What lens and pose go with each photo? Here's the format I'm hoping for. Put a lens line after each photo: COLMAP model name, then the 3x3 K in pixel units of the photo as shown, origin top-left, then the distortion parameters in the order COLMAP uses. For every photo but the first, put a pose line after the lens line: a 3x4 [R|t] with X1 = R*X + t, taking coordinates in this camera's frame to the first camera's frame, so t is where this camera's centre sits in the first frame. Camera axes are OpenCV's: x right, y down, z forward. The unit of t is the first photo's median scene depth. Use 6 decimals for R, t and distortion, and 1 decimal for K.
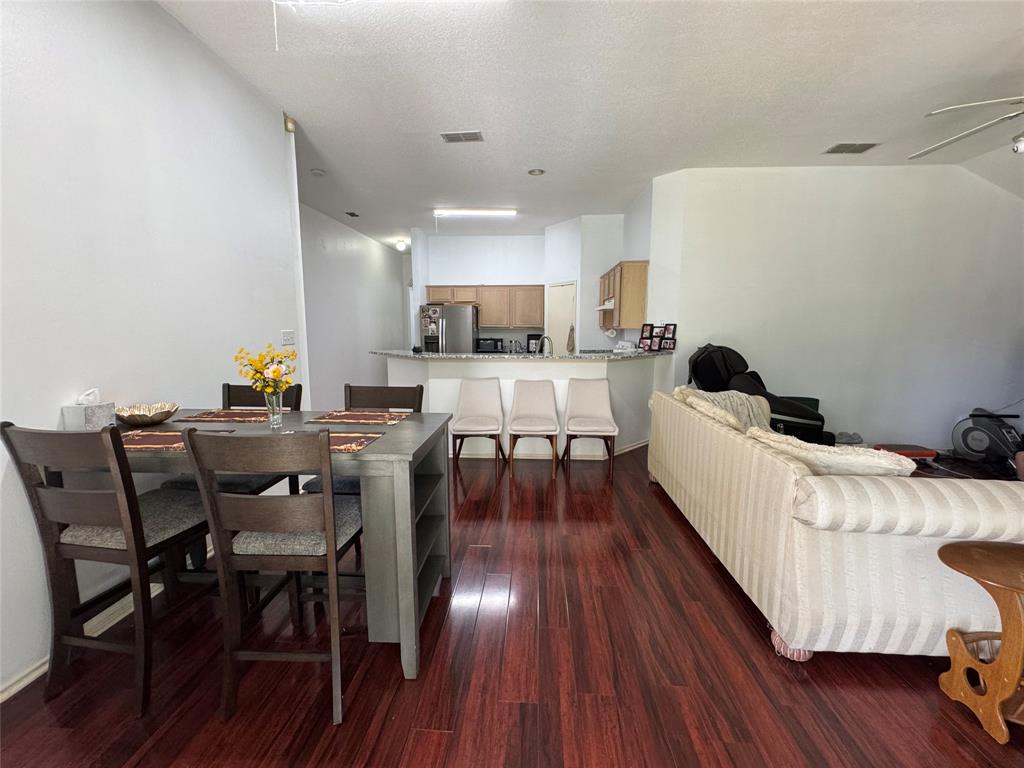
lens RADIAL K [[412.6, 0, 508.9], [0, 412.6, 380.9], [0, 0, 1]] dist [-0.003882, 0.000460]
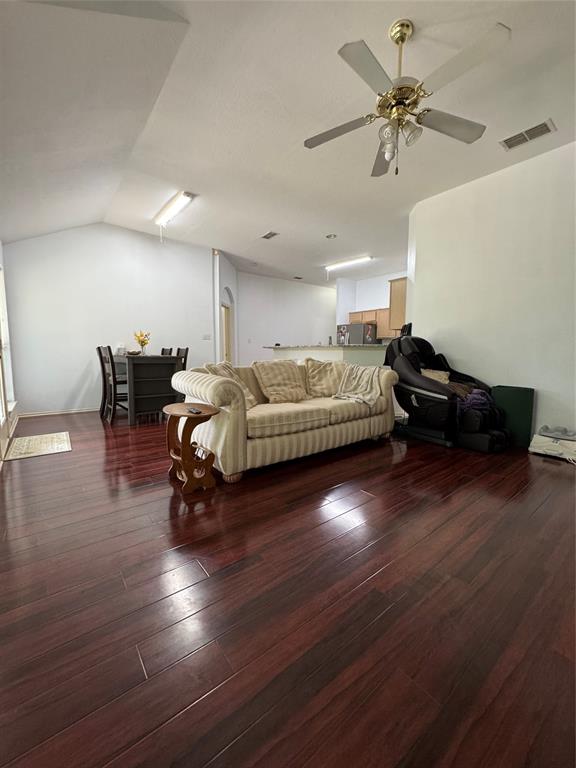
lens RADIAL K [[309.4, 0, 283.7], [0, 309.4, 383.9], [0, 0, 1]] dist [-0.003882, 0.000460]
pose [[0.663073, 0.076997, -0.744585, 0.684901], [-0.103052, 0.994614, 0.011081, 0.067204], [0.741428, 0.069384, 0.667436, 0.053106]]
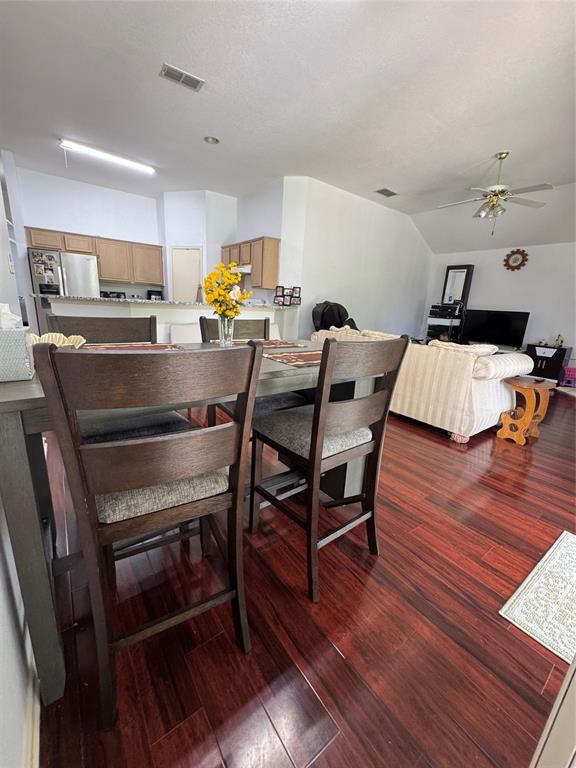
lens RADIAL K [[309.4, 0, 289.2], [0, 309.4, 382.1], [0, 0, 1]] dist [-0.003882, 0.000460]
pose [[0.761122, -0.120450, 0.637326, -0.296824], [0.028354, 0.987845, 0.152834, 0.022681], [-0.647988, -0.098255, 0.755286, 0.112175]]
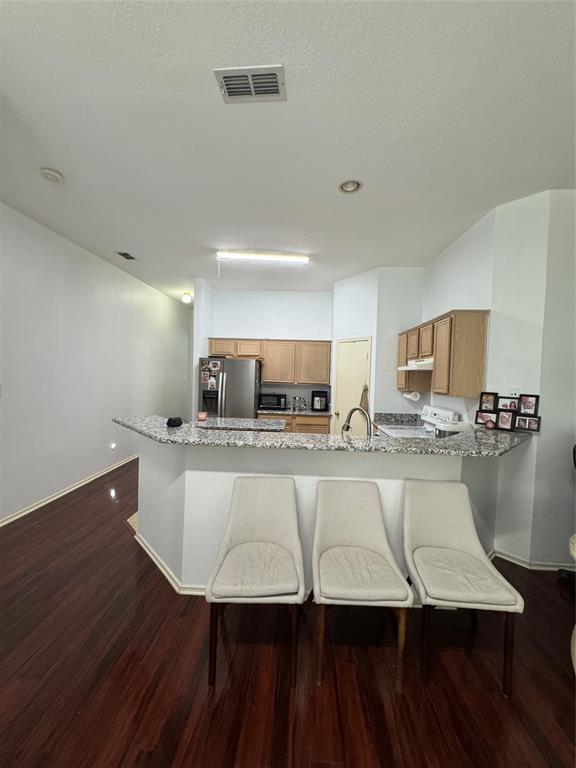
lens RADIAL K [[309.4, 0, 286.7], [0, 309.4, 383.4], [0, 0, 1]] dist [-0.003882, 0.000460]
pose [[0.999365, 0.030842, 0.017817, -0.034894], [-0.028851, 0.994275, -0.102883, -0.070264], [-0.020888, 0.102303, 0.994534, 0.365018]]
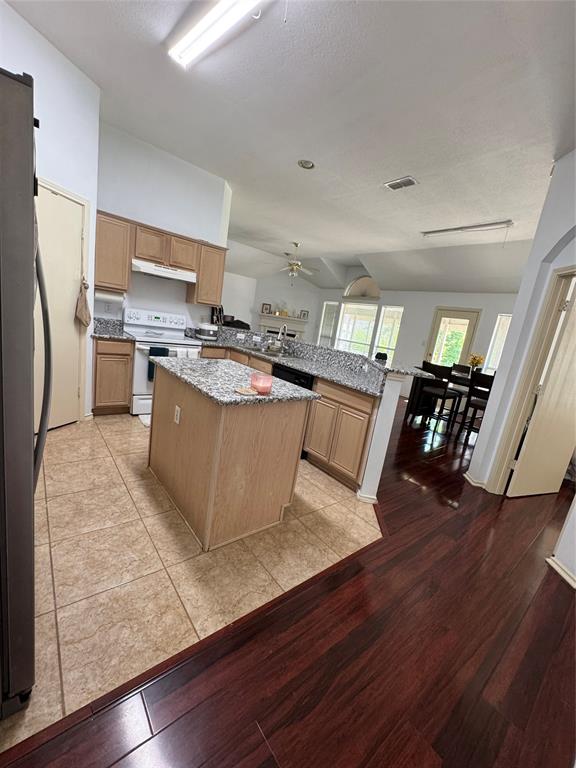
lens RADIAL K [[309.4, 0, 288.1], [0, 309.4, 382.6], [0, 0, 1]] dist [-0.003882, 0.000460]
pose [[-0.672443, -0.242834, 0.699180, -0.429998], [-0.059156, 0.959258, 0.276269, -0.146554], [-0.737781, 0.144414, -0.659412, 1.217231]]
